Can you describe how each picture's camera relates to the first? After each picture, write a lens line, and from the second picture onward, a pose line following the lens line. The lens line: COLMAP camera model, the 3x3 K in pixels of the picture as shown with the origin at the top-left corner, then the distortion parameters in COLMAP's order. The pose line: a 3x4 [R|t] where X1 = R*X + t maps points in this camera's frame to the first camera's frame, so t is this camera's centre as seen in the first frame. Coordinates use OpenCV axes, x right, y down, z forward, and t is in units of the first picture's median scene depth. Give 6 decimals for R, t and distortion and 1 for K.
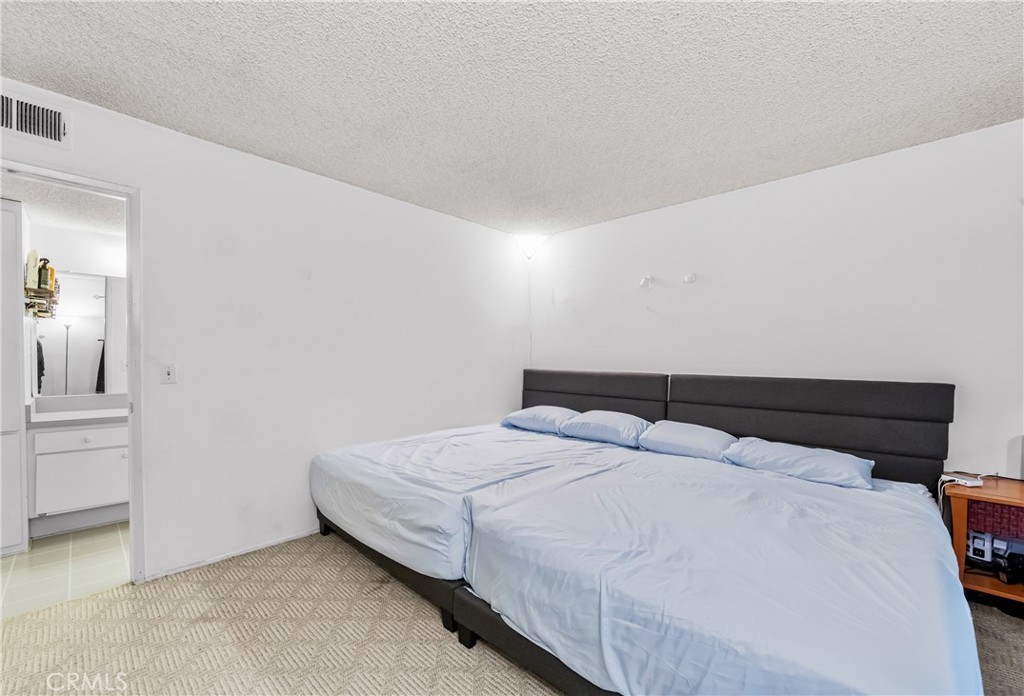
lens RADIAL K [[413.6, 0, 515.1], [0, 413.6, 362.2], [0, 0, 1]] dist [0.000205, 0.000042]
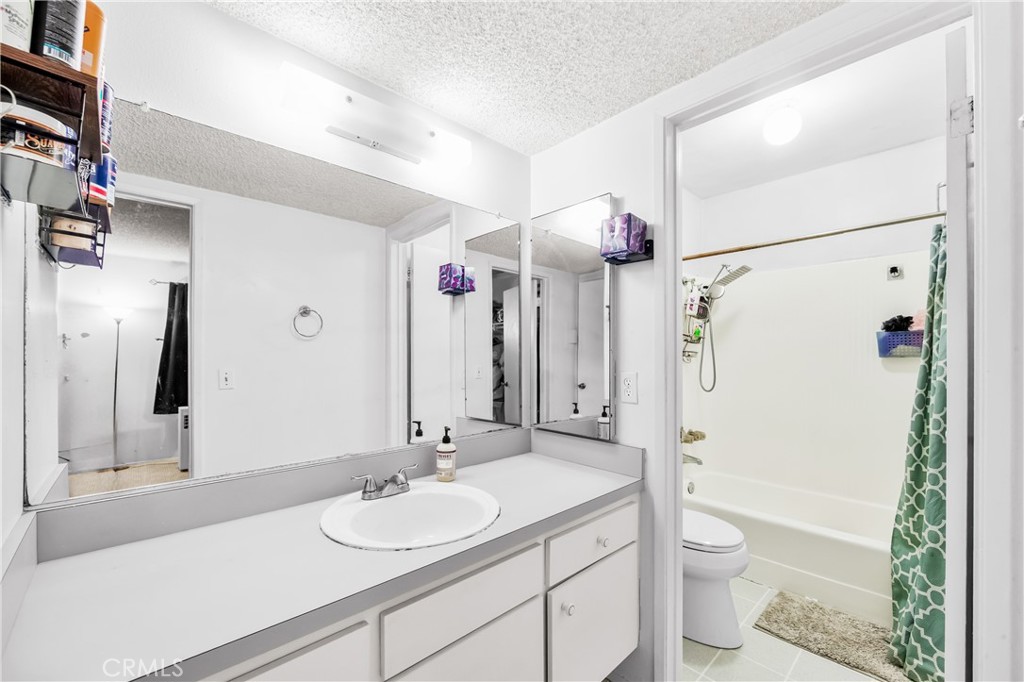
lens RADIAL K [[415.7, 0, 511.0], [0, 415.7, 359.6], [0, 0, 1]] dist [0.000382, -0.000333]
pose [[0.998030, -0.010543, -0.061852, -0.111419], [0.010156, 0.999927, -0.006578, -0.001491], [0.061917, 0.005937, 0.998064, 0.100132]]
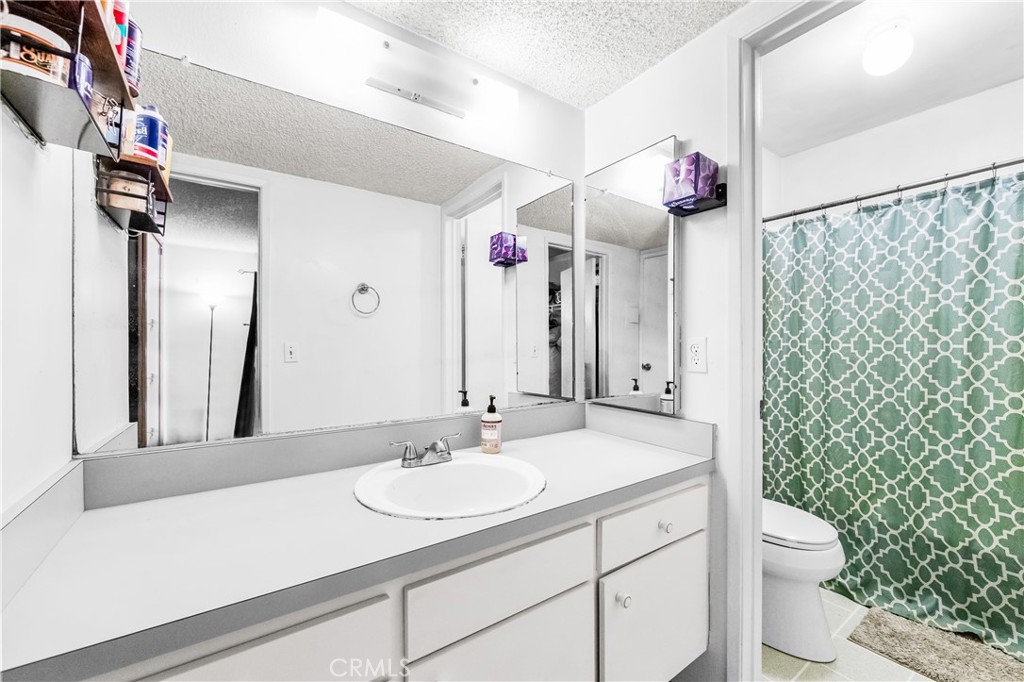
lens RADIAL K [[410.3, 0, 512.2], [0, 410.3, 349.3], [0, 0, 1]] dist [0.000307, 0.000038]
pose [[0.978923, -0.011053, -0.203929, -0.110309], [0.010784, 0.999939, -0.002432, 0.001932], [0.203943, 0.000181, 0.978983, 0.106175]]
